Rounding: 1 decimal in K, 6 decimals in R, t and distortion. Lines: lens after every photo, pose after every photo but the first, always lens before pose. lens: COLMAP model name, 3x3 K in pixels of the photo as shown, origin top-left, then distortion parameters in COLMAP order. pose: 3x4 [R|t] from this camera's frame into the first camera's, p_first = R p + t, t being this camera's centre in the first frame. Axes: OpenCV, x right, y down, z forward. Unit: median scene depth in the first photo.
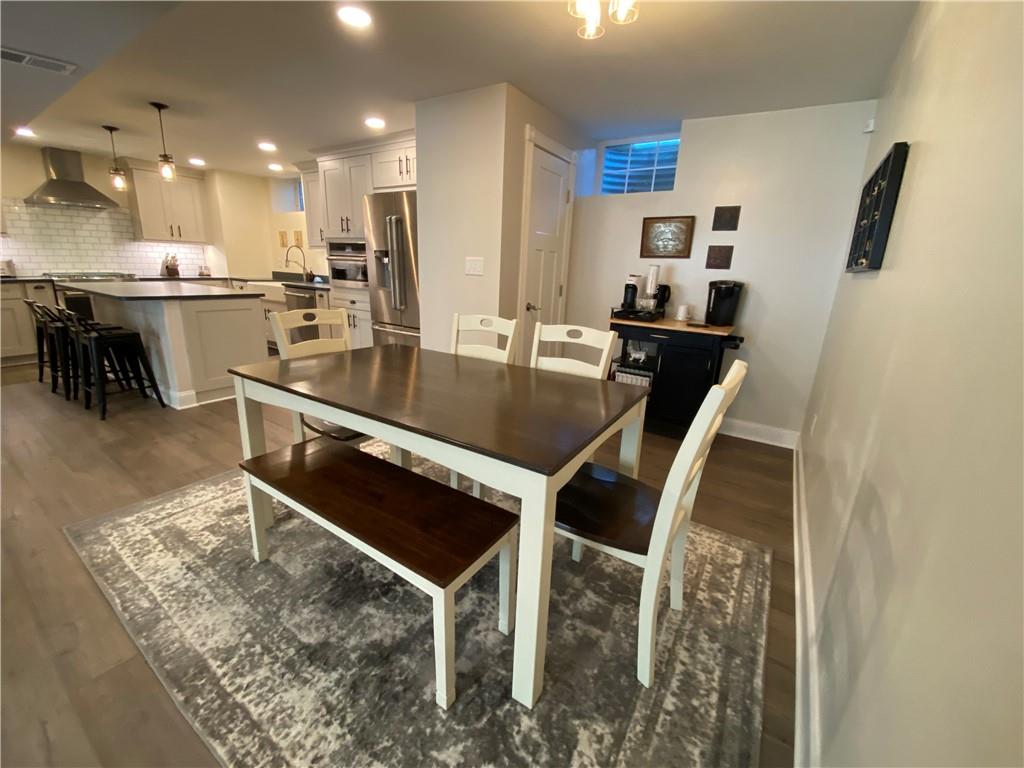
lens RADIAL K [[412.5, 0, 509.8], [0, 412.5, 383.5], [0, 0, 1]] dist [0.017489, -0.019874]
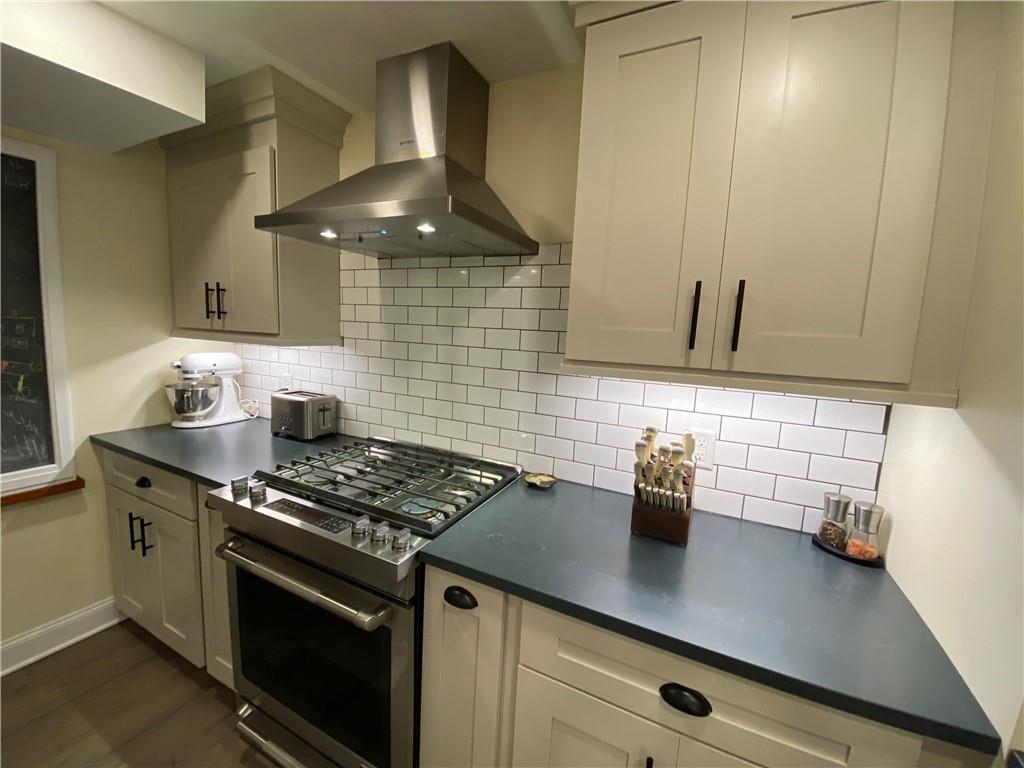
lens RADIAL K [[412.5, 0, 509.8], [0, 412.5, 383.5], [0, 0, 1]] dist [0.017489, -0.019874]
pose [[0.127824, 0.088271, -0.987861, -0.734427], [-0.311179, 0.949306, 0.044560, -0.366115], [0.941716, 0.301705, 0.148812, 1.019713]]
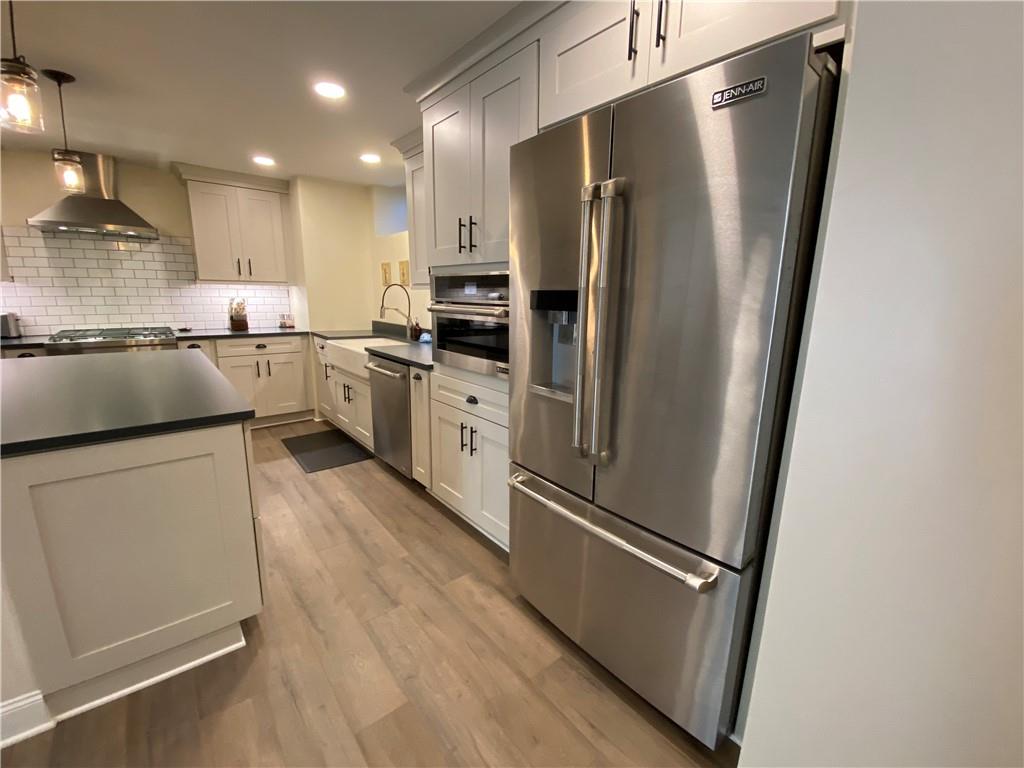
lens RADIAL K [[412.5, 0, 509.8], [0, 412.5, 383.5], [0, 0, 1]] dist [0.017489, -0.019874]
pose [[0.957457, 0.040357, -0.285741, -0.195251], [-0.060515, 0.996236, -0.062067, -0.177891], [0.282160, 0.076718, 0.956295, 0.533765]]
